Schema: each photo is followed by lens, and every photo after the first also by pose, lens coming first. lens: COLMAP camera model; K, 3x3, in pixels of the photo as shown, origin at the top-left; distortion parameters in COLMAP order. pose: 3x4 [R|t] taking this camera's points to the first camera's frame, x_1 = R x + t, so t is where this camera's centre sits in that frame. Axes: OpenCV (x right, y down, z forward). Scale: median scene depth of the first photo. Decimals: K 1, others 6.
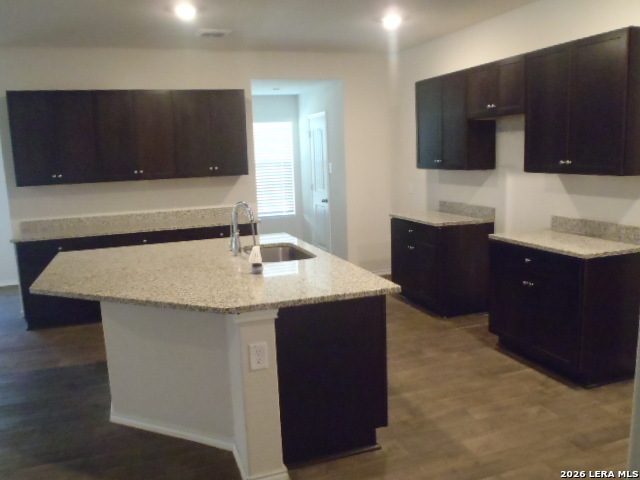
lens RADIAL K [[545.6, 0, 317.9], [0, 545.6, 243.5], [0, 0, 1]] dist [-0.079764, 0.073585]
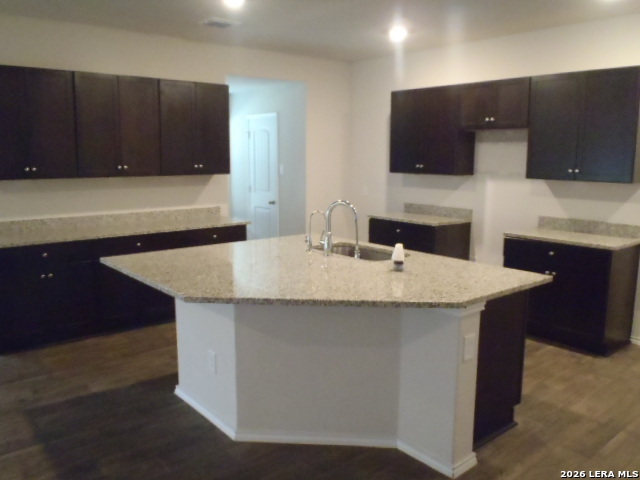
lens RADIAL K [[545.6, 0, 317.9], [0, 545.6, 243.5], [0, 0, 1]] dist [-0.079764, 0.073585]
pose [[0.935886, -0.017506, 0.351869, -0.369720], [0.019871, 0.999798, -0.003112, 0.002059], [-0.351743, 0.009904, 0.936044, 0.058897]]
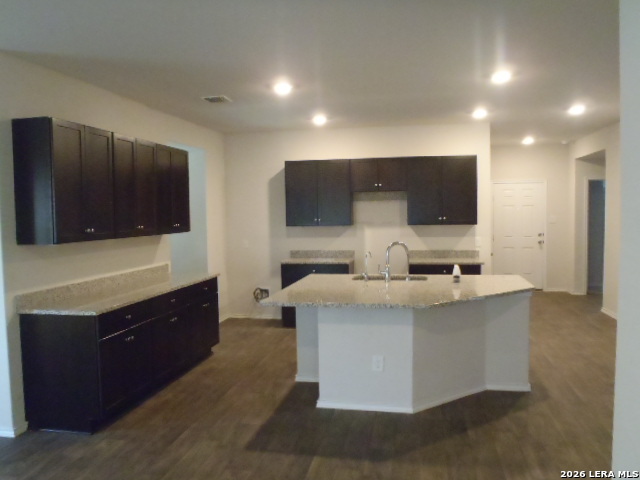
lens RADIAL K [[545.6, 0, 317.9], [0, 545.6, 243.5], [0, 0, 1]] dist [-0.079764, 0.073585]
pose [[0.505630, -0.023374, 0.862434, -1.029241], [0.139132, 0.988758, -0.054773, -0.016122], [-0.851458, 0.147687, 0.503198, 0.318002]]
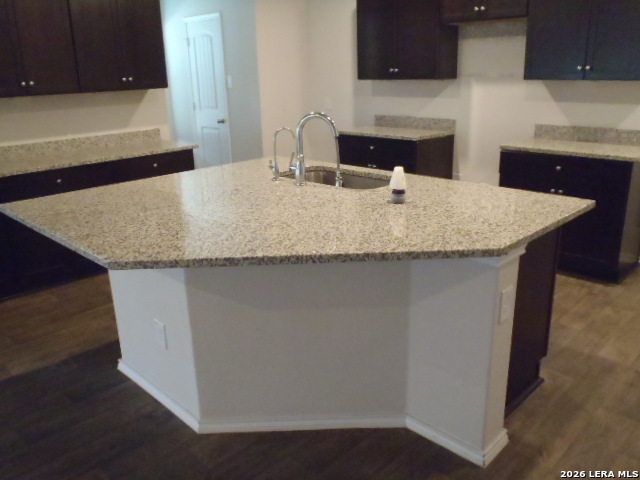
lens RADIAL K [[545.6, 0, 317.9], [0, 545.6, 243.5], [0, 0, 1]] dist [-0.079764, 0.073585]
pose [[0.898898, -0.123562, 0.420375, -0.332076], [0.066317, 0.986728, 0.148225, -0.006301], [-0.433111, -0.105361, 0.895162, 0.210535]]
